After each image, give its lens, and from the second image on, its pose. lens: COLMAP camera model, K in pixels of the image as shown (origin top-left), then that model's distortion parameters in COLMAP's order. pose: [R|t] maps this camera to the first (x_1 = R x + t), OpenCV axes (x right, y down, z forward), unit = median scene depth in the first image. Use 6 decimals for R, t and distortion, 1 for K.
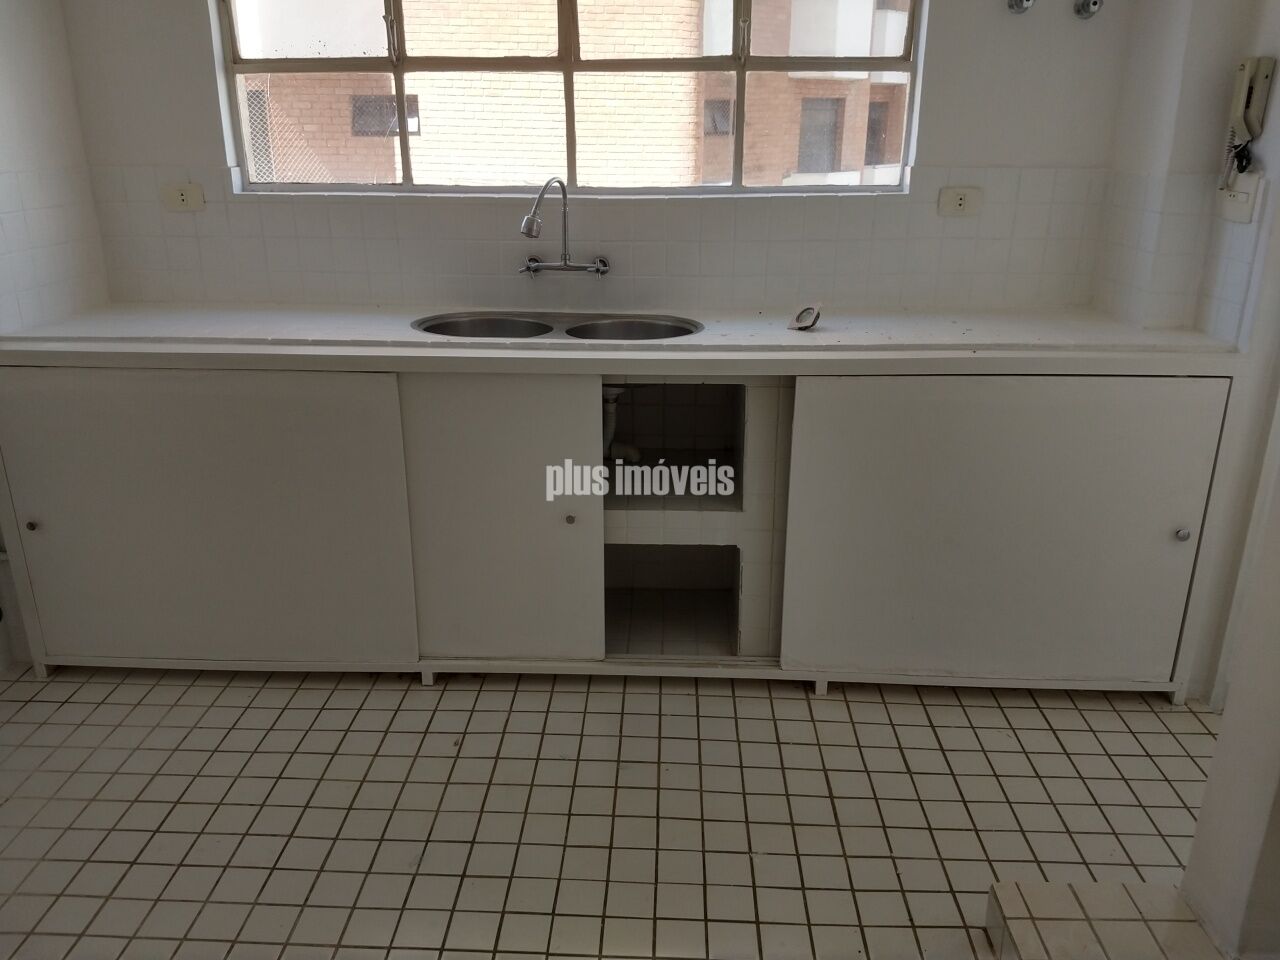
lens RADIAL K [[982.1, 0, 635.4], [0, 982.1, 471.3], [0, 0, 1]] dist [0.031501, -0.073262]
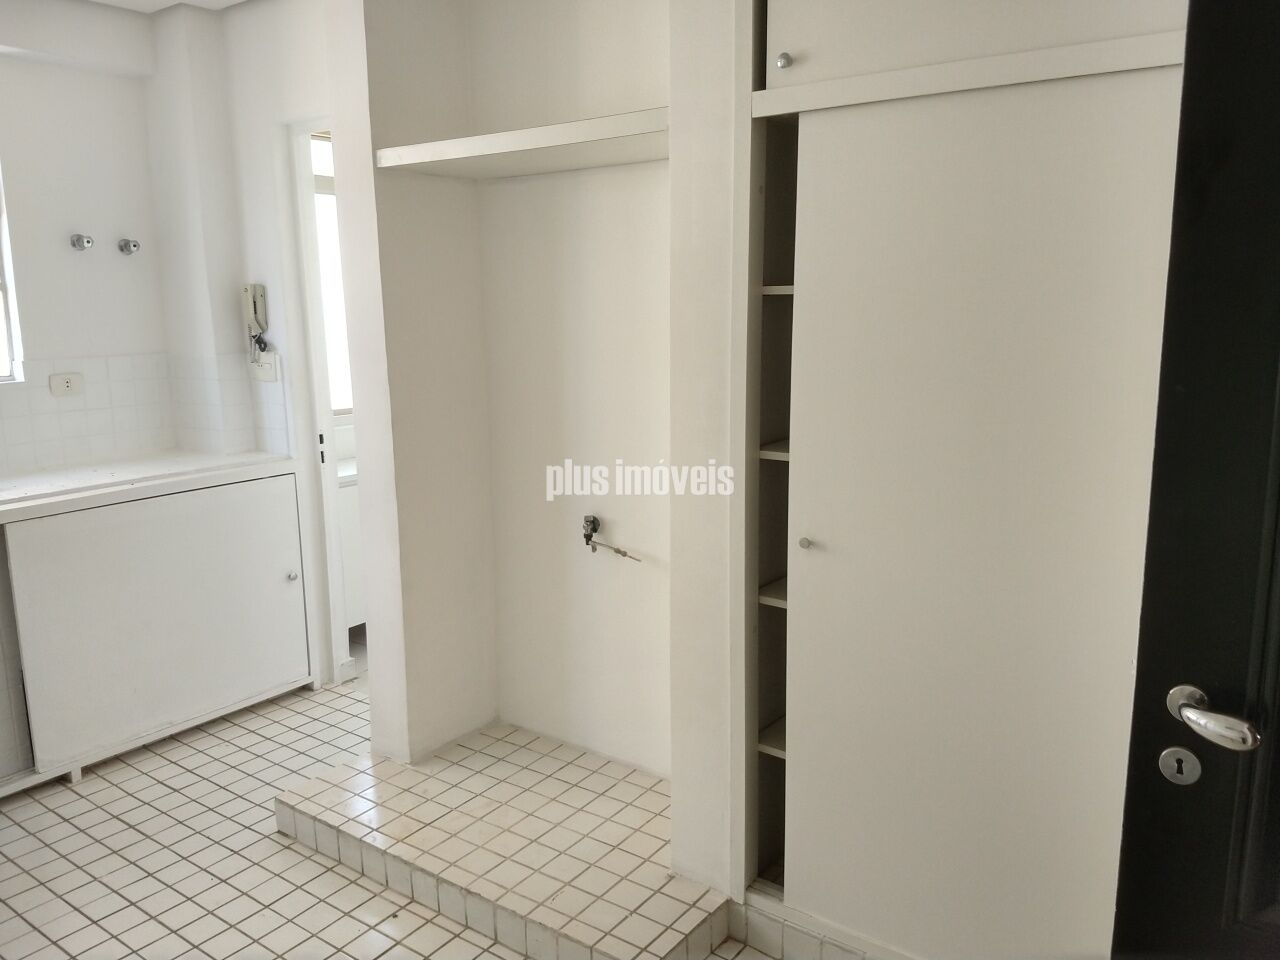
lens RADIAL K [[982.1, 0, 644.4], [0, 982.1, 481.6], [0, 0, 1]] dist [0.031501, -0.073262]
pose [[0.541627, -0.160751, 0.825106, -0.412359], [0.289565, 0.957152, -0.003603, 0.089310], [-0.789172, 0.240873, 0.564967, -0.364333]]
